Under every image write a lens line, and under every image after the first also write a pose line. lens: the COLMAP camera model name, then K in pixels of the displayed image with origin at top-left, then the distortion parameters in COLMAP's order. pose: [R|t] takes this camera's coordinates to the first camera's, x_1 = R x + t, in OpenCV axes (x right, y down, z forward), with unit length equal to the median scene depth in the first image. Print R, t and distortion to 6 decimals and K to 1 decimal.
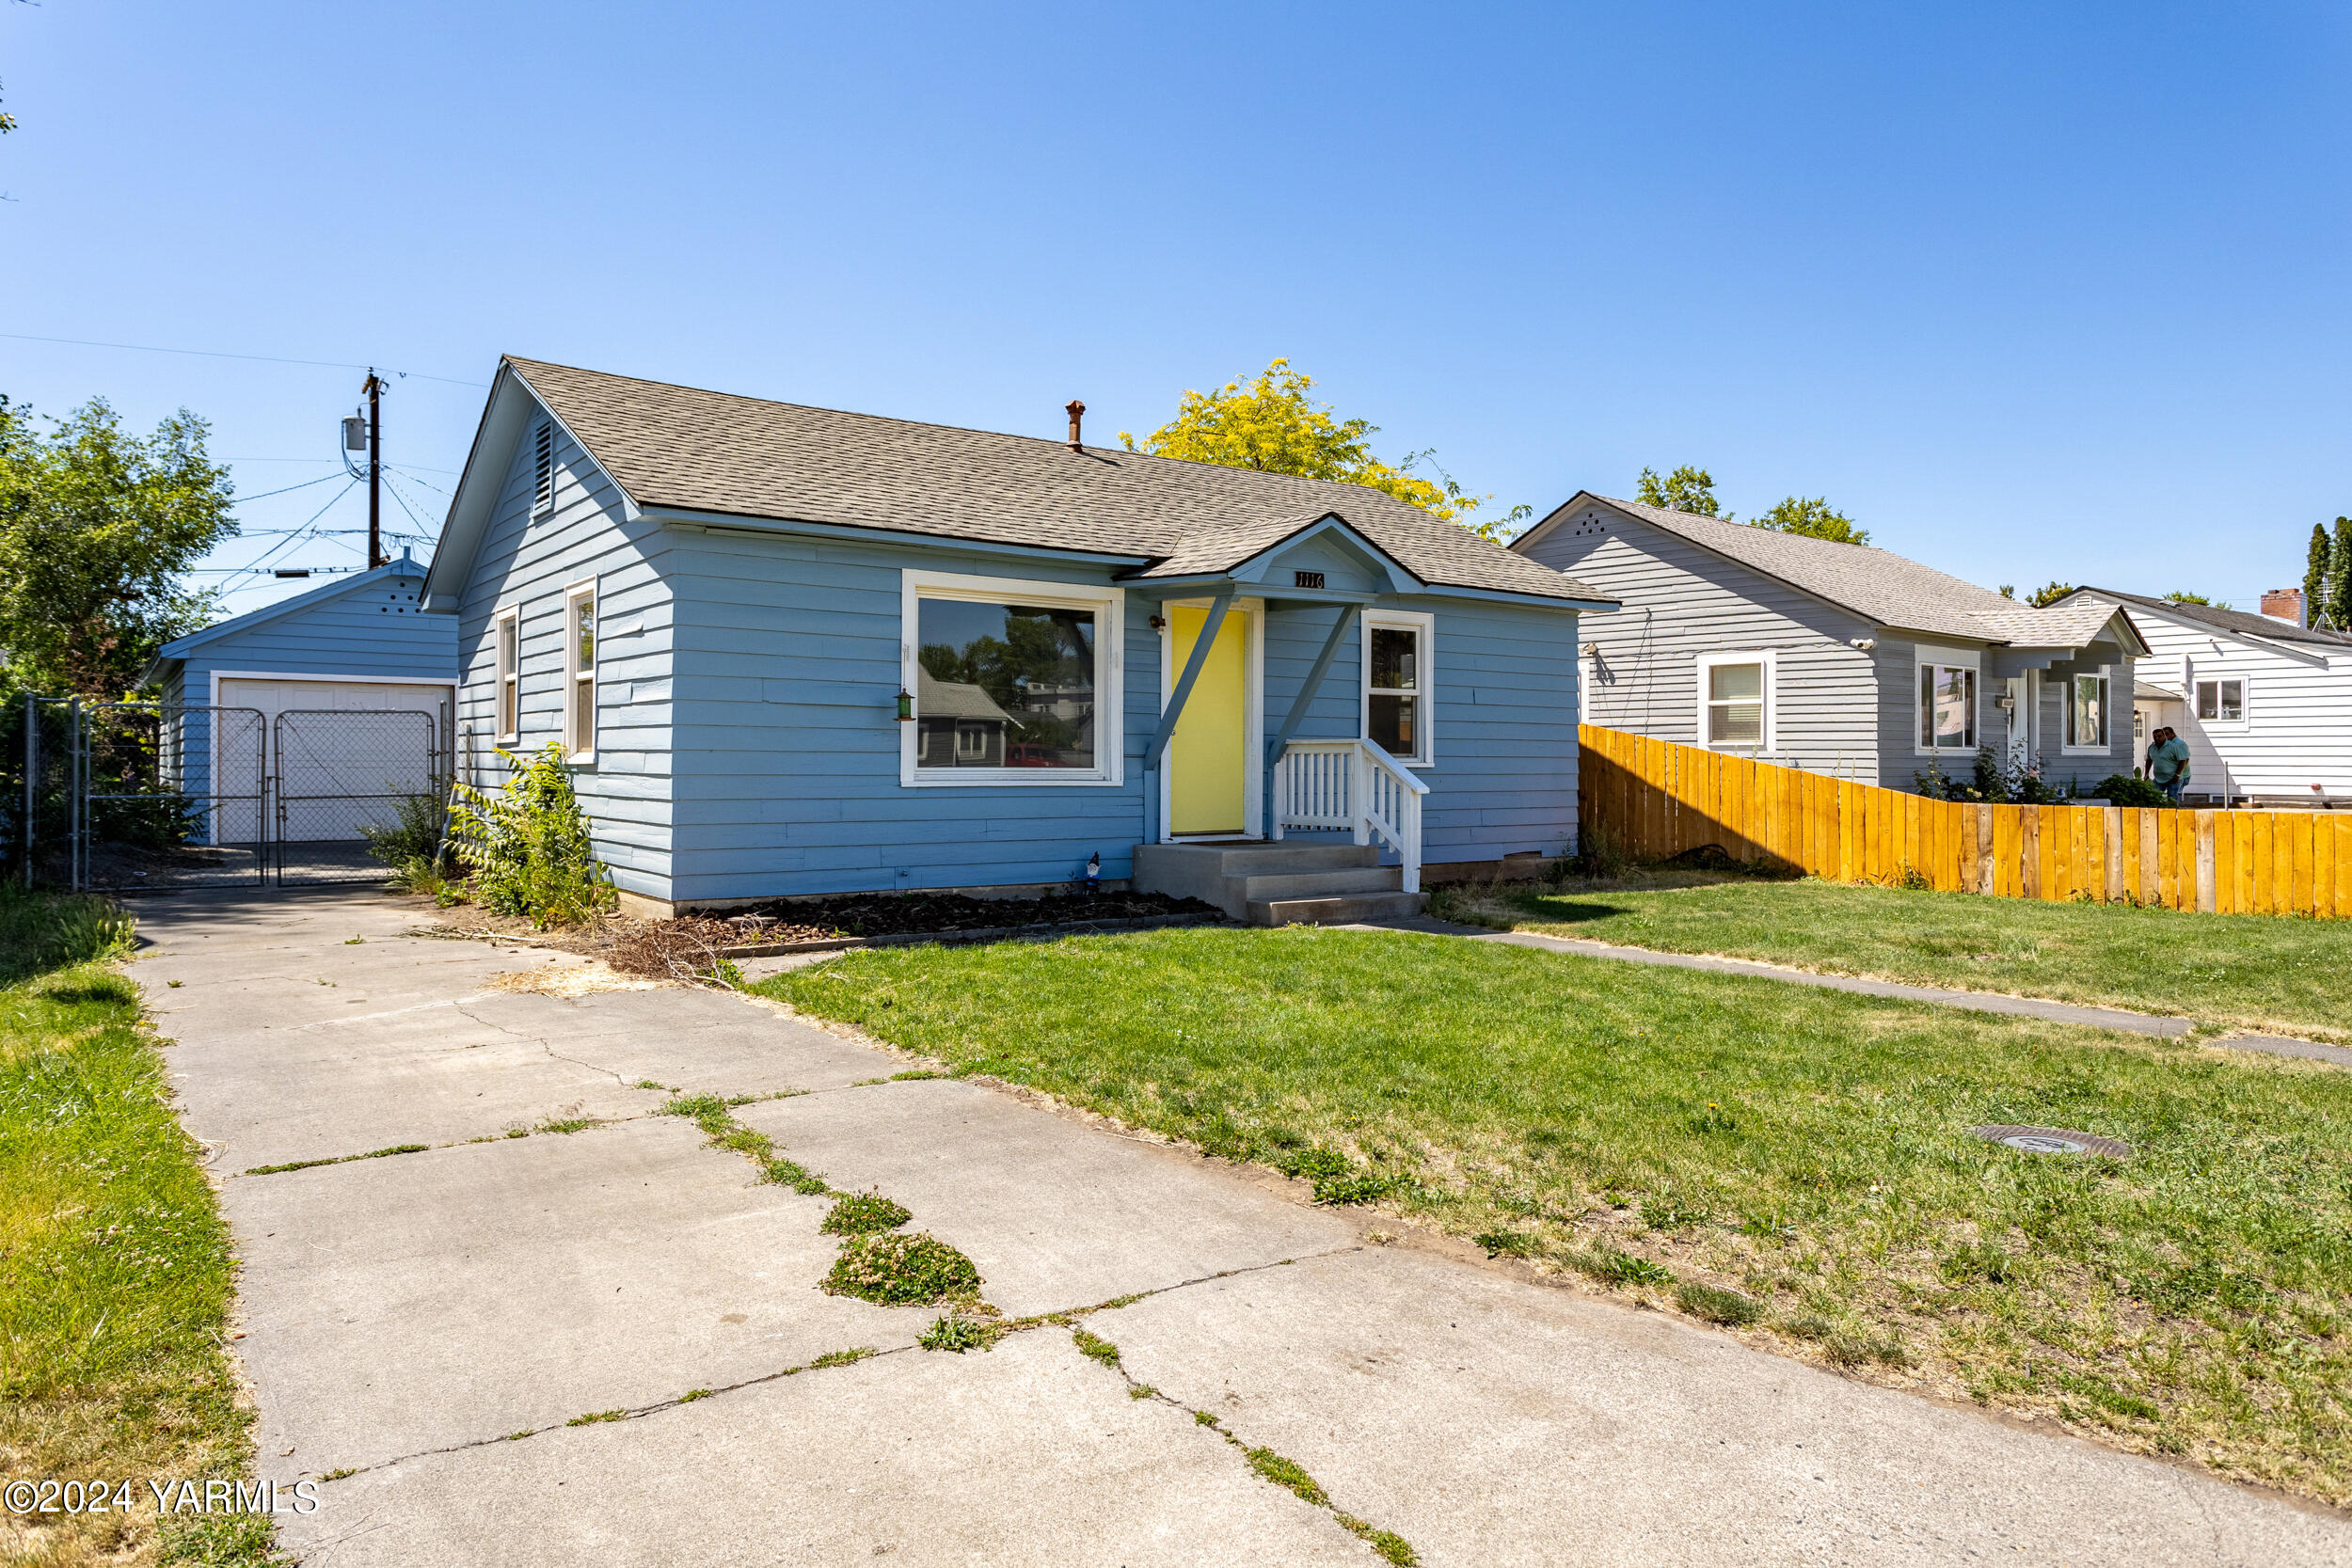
lens RADIAL K [[1517.1, 0, 1176.4], [0, 1517.1, 770.6], [0, 0, 1]] dist [-0.006932, 0.002465]
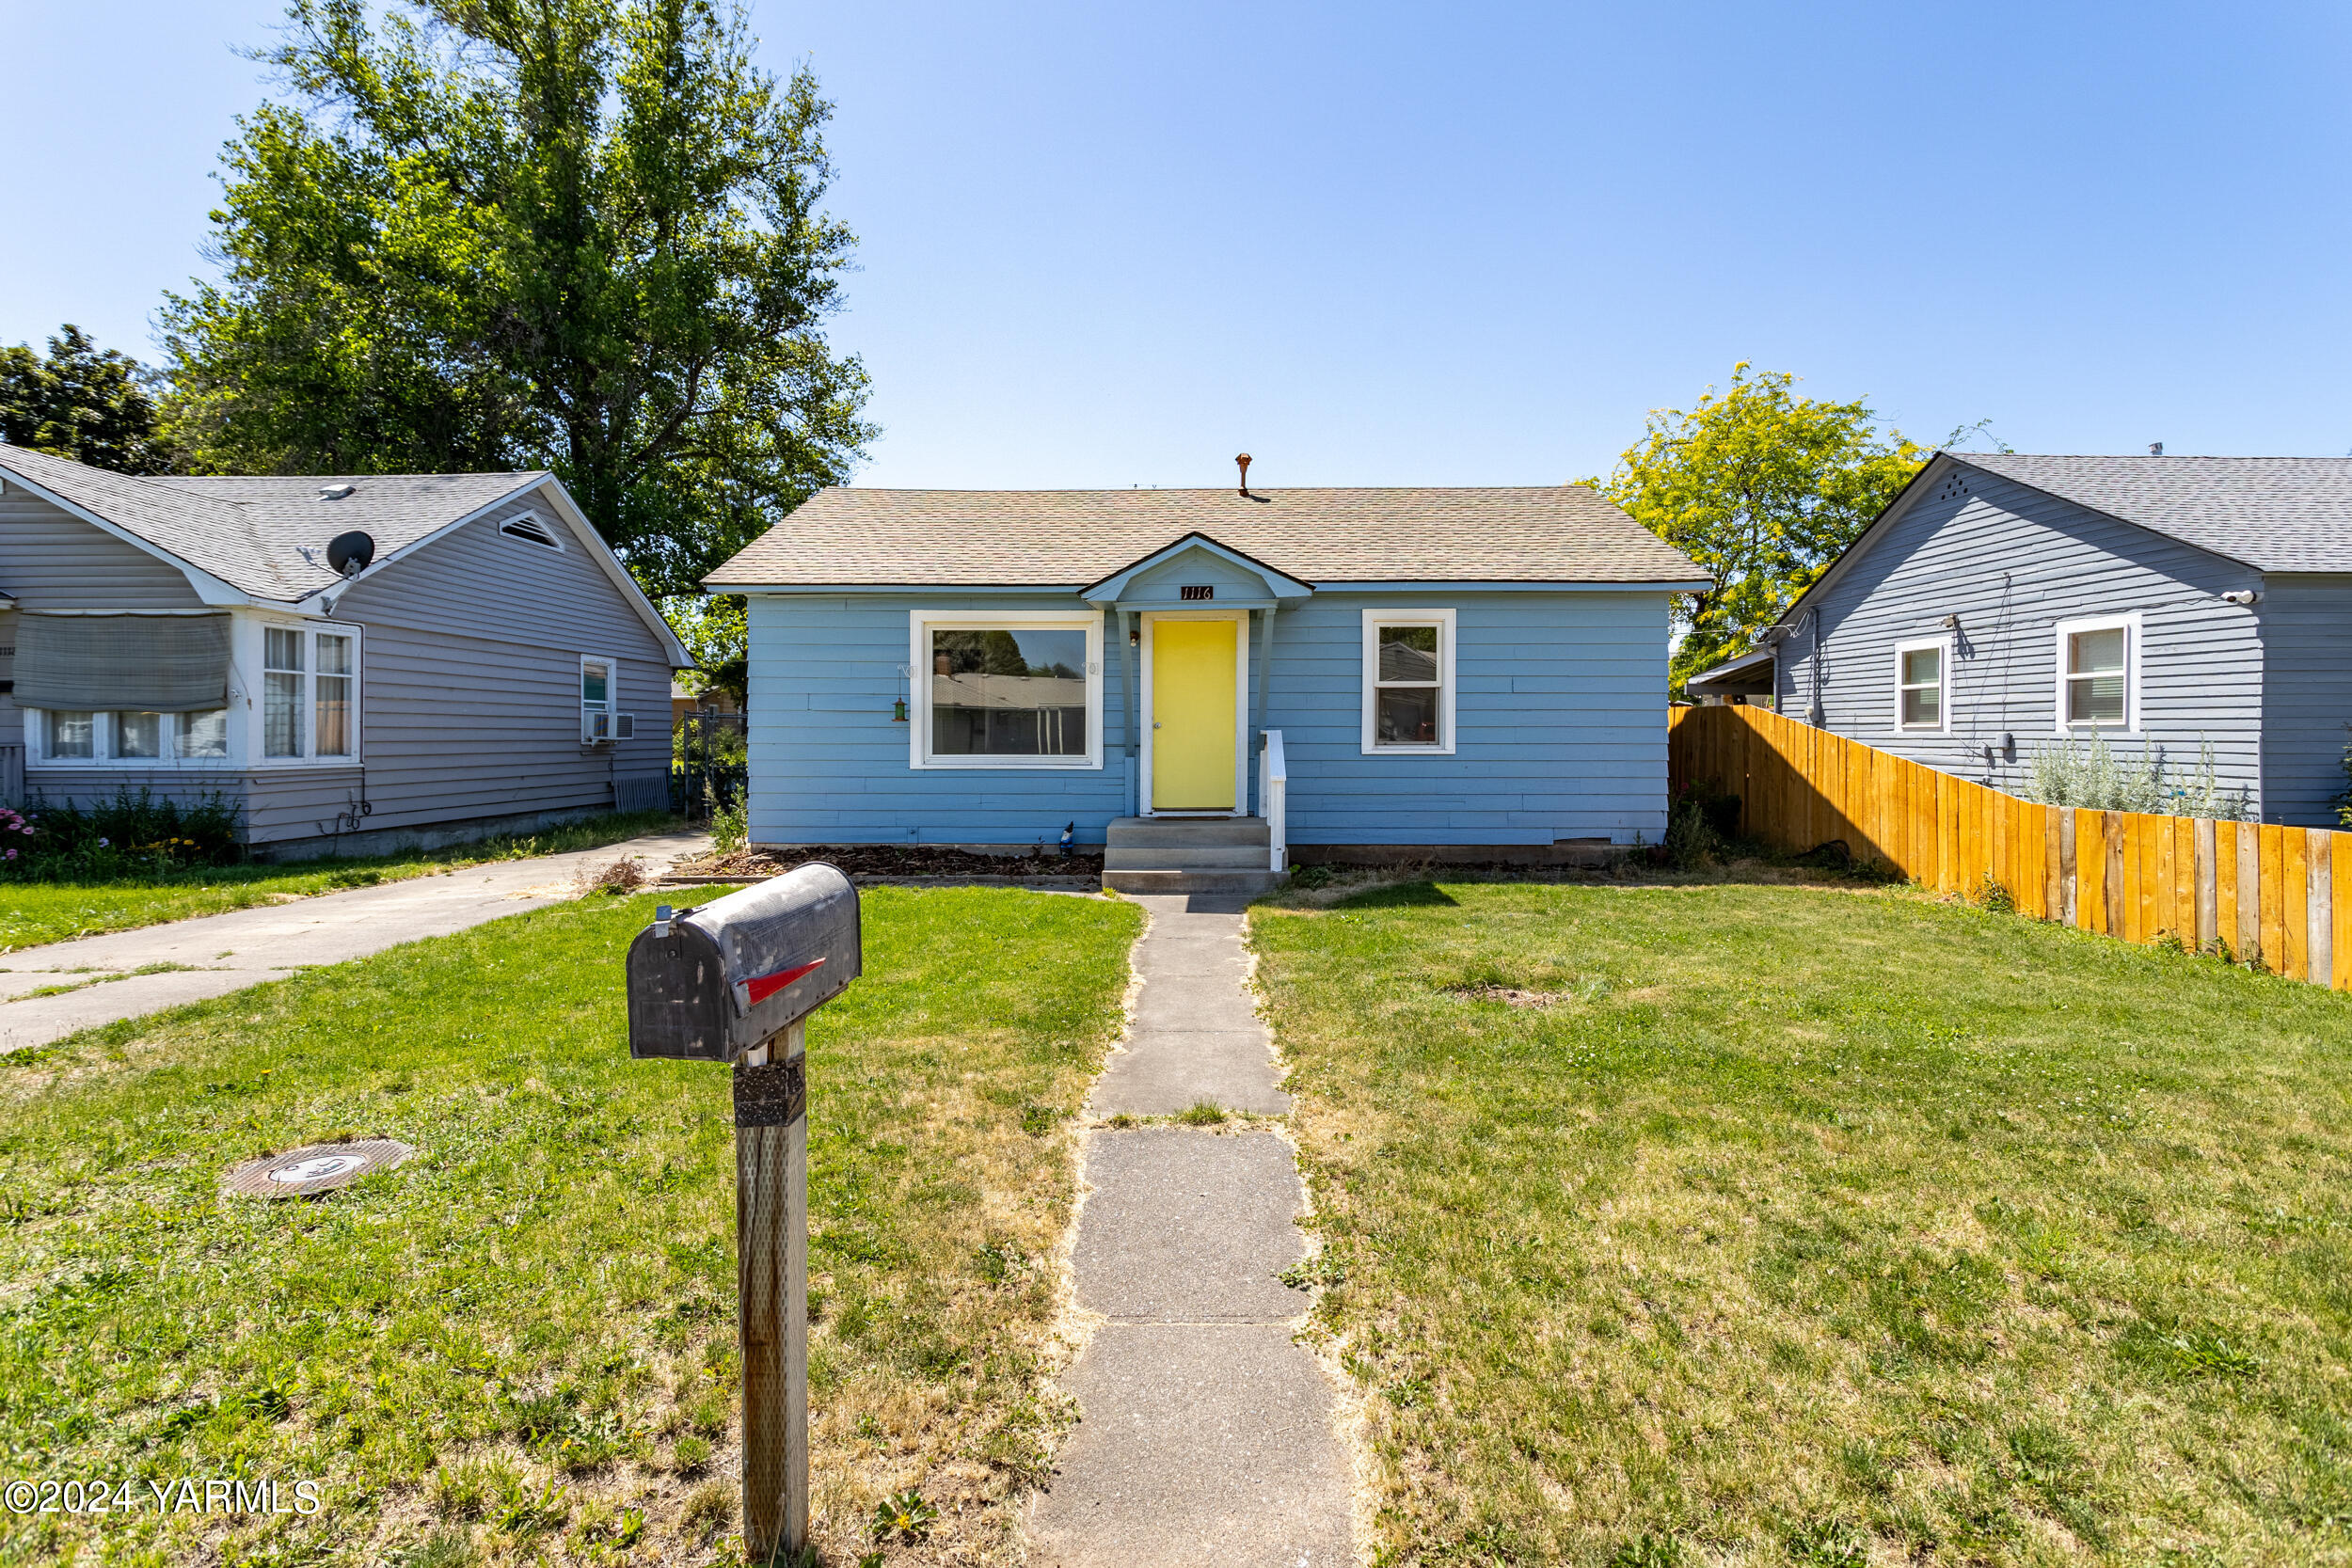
lens RADIAL K [[1132.4, 0, 1178.2], [0, 1132.4, 759.7], [0, 0, 1]] dist [-0.004541, 0.000118]
pose [[0.793470, 0.009168, -0.608541, 0.524128], [0.000371, 0.999879, 0.015547, -0.011191], [0.608610, -0.012562, 0.793370, 0.271295]]
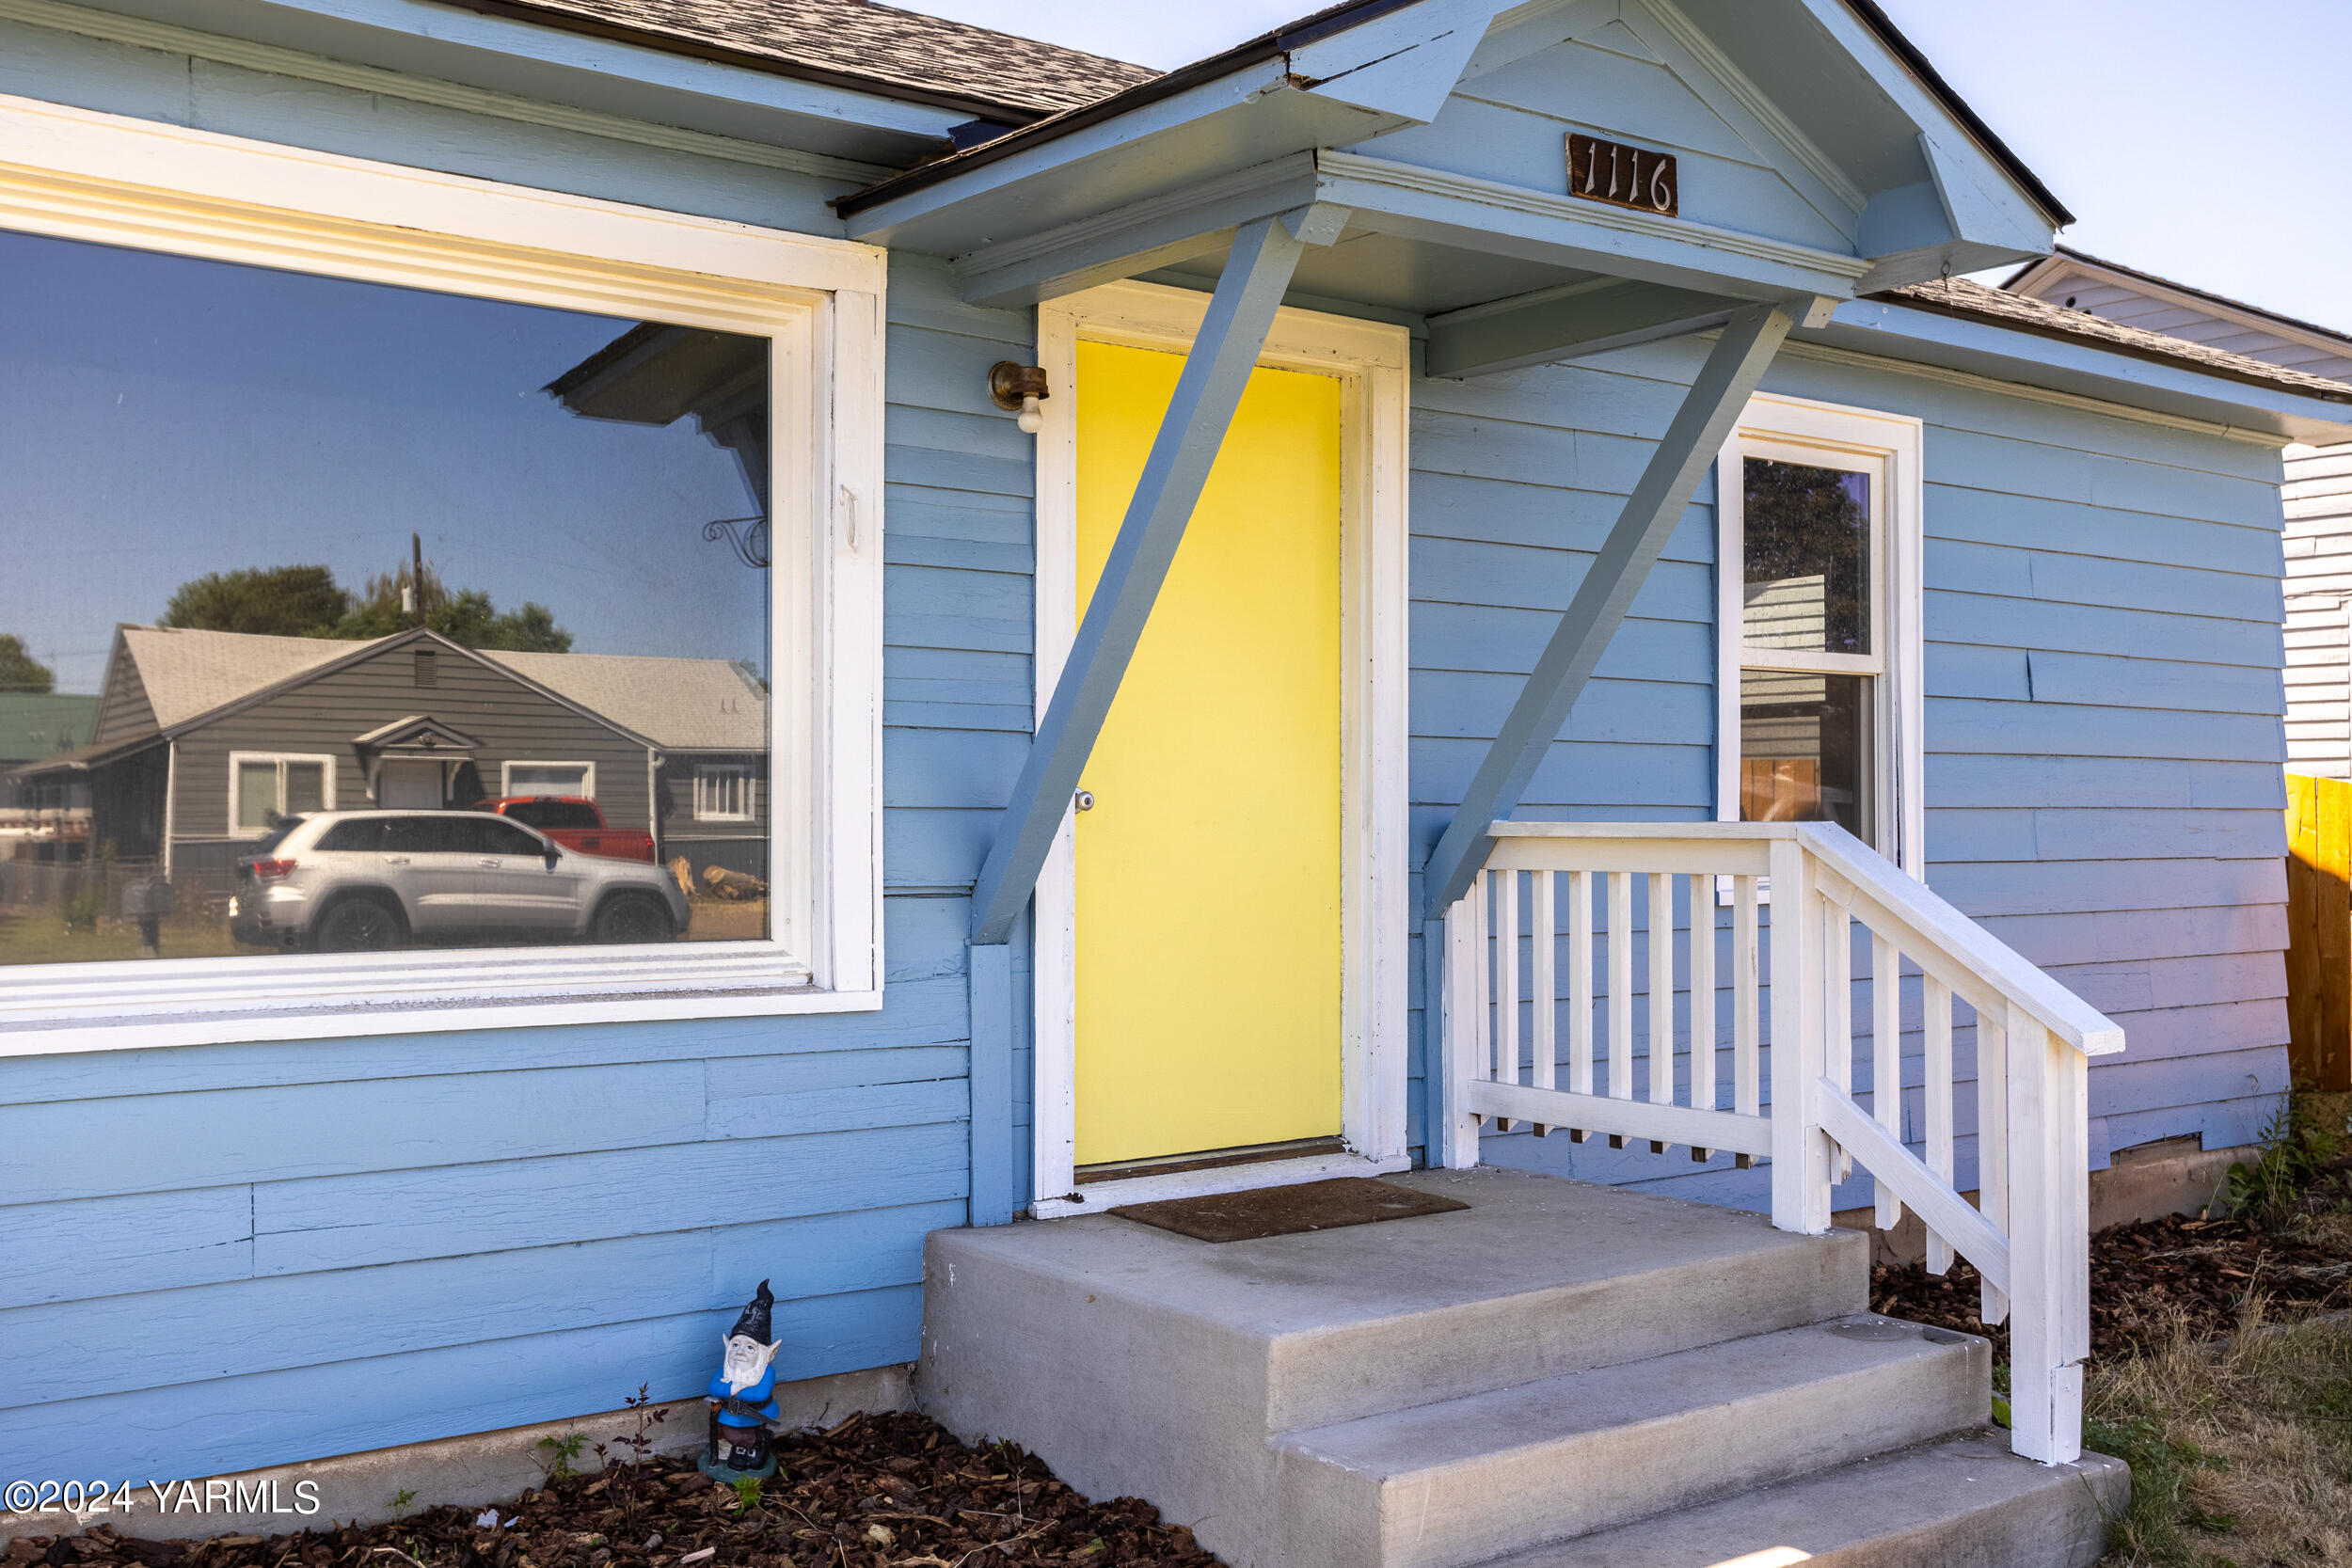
lens RADIAL K [[2187.2, 0, 1181.3], [0, 2187.2, 788.0], [0, 0, 1]] dist [0.009907, 0.000000]
pose [[0.999975, -0.003441, -0.006201, 0.016424], [0.003331, 0.999839, -0.017655, -0.018735], [0.006261, 0.017634, 0.999825, 0.566225]]
